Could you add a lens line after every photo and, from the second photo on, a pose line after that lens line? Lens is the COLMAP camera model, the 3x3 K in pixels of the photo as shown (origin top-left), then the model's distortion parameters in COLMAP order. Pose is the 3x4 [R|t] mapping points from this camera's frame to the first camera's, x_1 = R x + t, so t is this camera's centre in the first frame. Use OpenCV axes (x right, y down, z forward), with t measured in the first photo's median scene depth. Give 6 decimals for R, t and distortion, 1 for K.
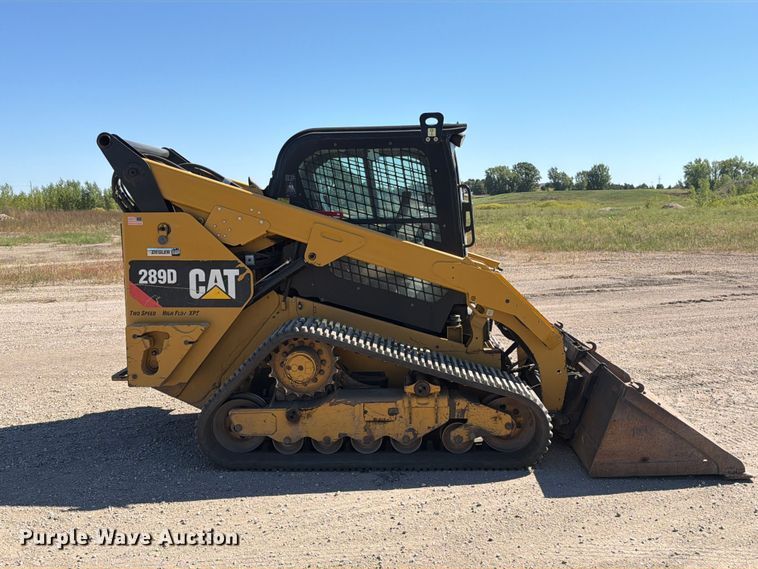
lens RADIAL K [[744.8, 0, 381.8], [0, 744.8, 290.6], [0, 0, 1]] dist [0.149749, -0.290938]
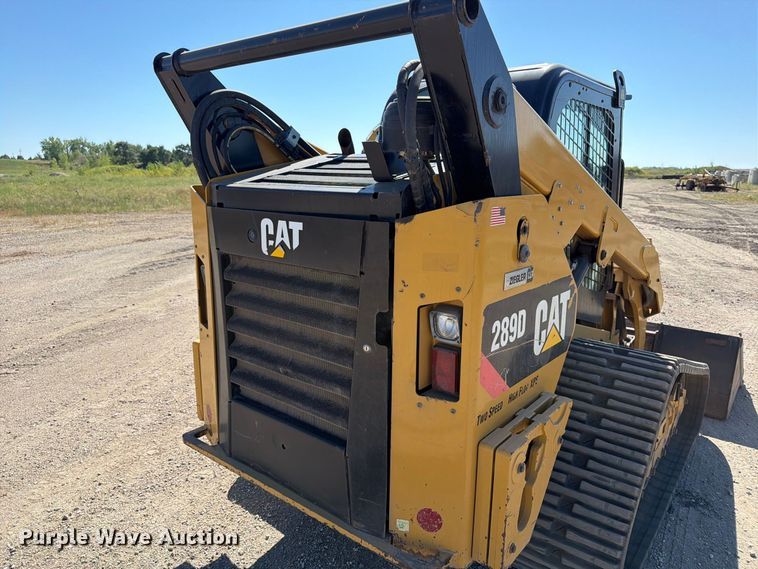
lens RADIAL K [[536.4, 0, 379.0], [0, 536.4, 284.5], [0, 0, 1]] dist [0.026404, -0.031131]
pose [[0.598533, -0.143936, 0.788061, -0.616488], [0.073227, 0.989438, 0.125101, -0.096601], [-0.797744, -0.017170, 0.602751, 0.861861]]
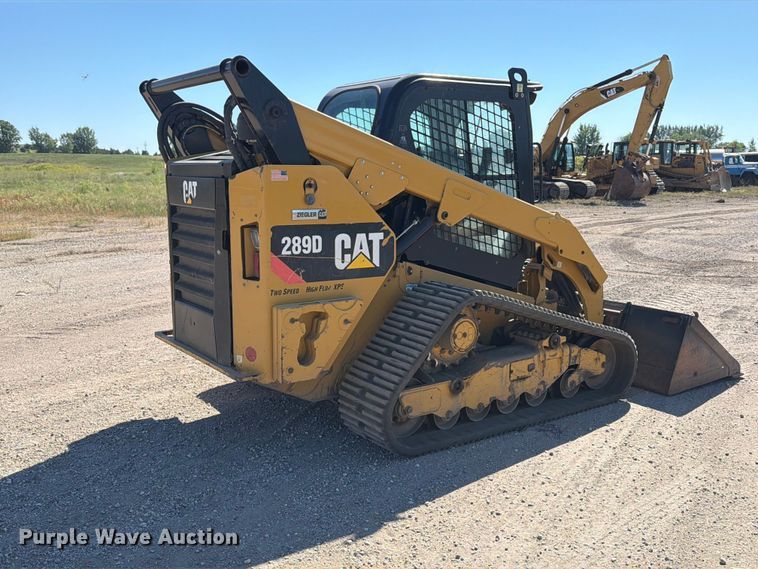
lens RADIAL K [[744.8, 0, 381.8], [0, 744.8, 290.6], [0, 0, 1]] dist [0.149749, -0.290938]
pose [[0.794444, -0.082735, 0.601675, -0.719587], [0.056032, 0.996437, 0.063034, -0.015654], [-0.604747, -0.016364, 0.796250, 0.306963]]
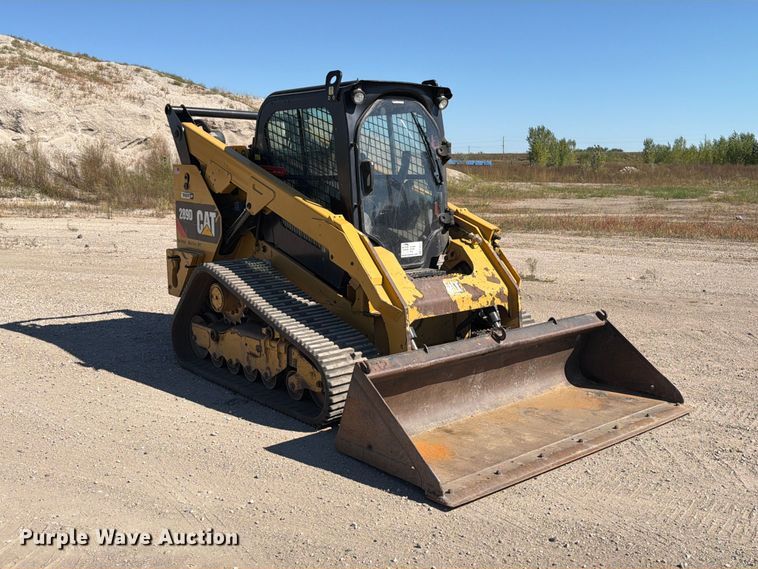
lens RADIAL K [[744.8, 0, 381.8], [0, 744.8, 290.6], [0, 0, 1]] dist [0.149749, -0.290938]
pose [[0.672349, 0.141654, -0.726554, 0.906960], [-0.097791, 0.989914, 0.102506, -0.054830], [0.733746, 0.002131, 0.679420, 0.360956]]
